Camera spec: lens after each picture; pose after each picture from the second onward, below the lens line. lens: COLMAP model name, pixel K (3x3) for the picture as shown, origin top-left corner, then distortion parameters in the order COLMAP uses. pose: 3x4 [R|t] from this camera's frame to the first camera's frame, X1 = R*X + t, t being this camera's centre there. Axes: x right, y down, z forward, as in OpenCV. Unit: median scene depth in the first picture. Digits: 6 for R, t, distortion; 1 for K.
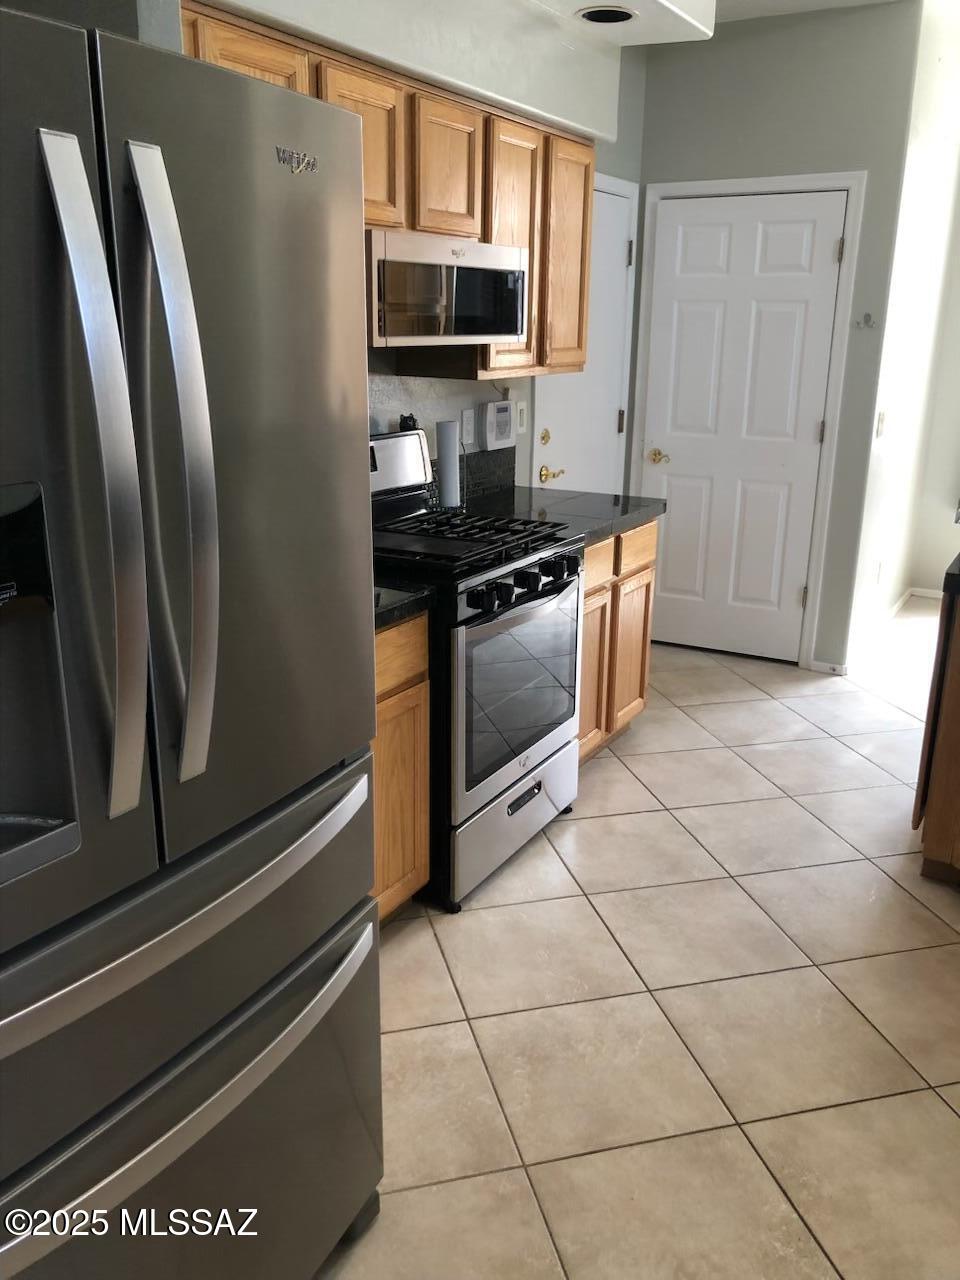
lens RADIAL K [[1055.1, 0, 482.0], [0, 1055.1, 643.9], [0, 0, 1]] dist [0.024776, -0.012413]
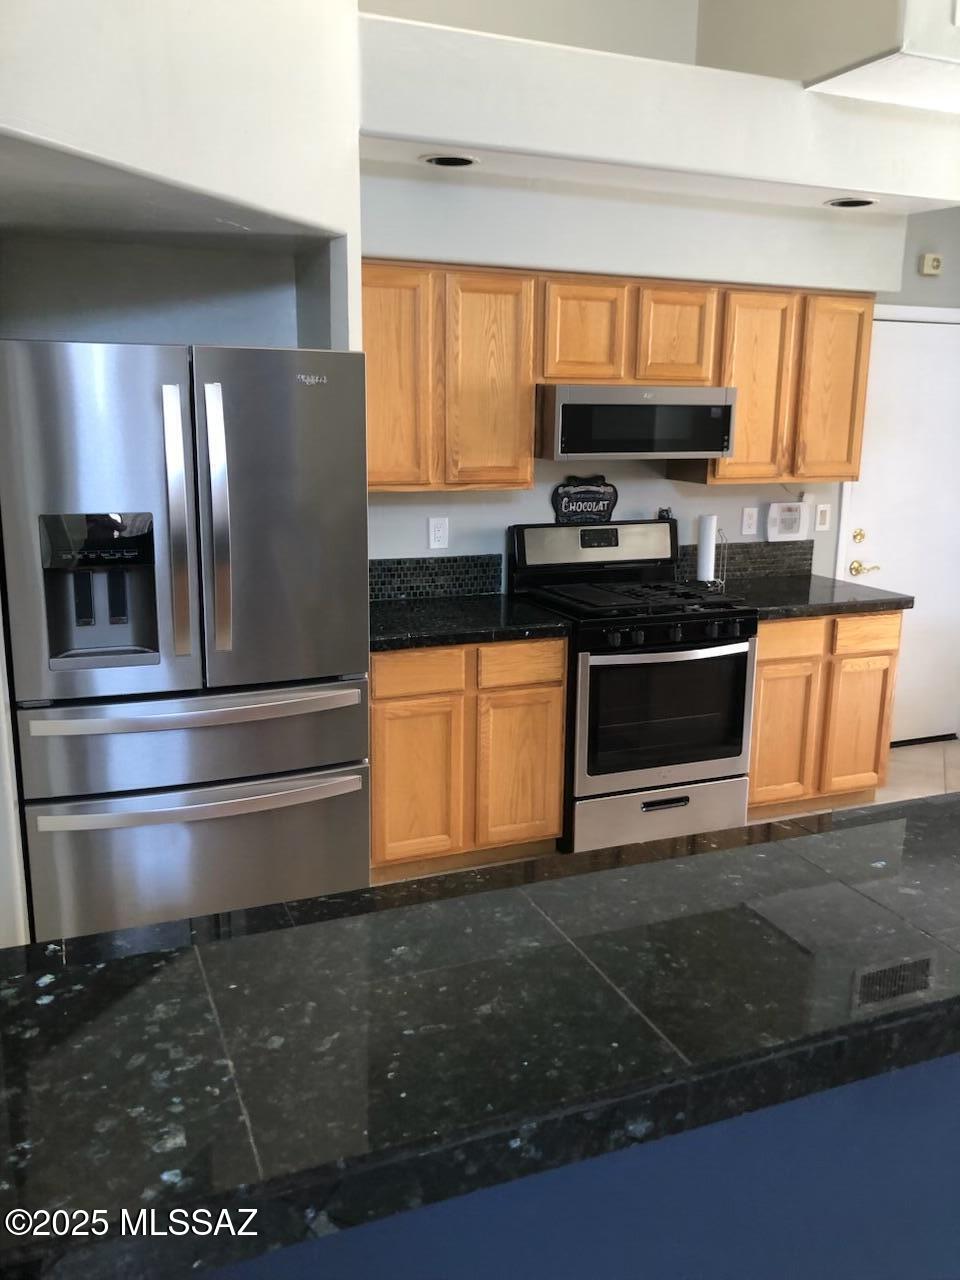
lens RADIAL K [[1055.1, 0, 476.2], [0, 1055.1, 636.6], [0, 0, 1]] dist [0.024776, -0.012413]
pose [[0.788637, 0.130253, -0.600904, 0.482853], [-0.183555, 0.982613, -0.027907, 0.019770], [0.586821, 0.132308, 0.798834, -0.152967]]
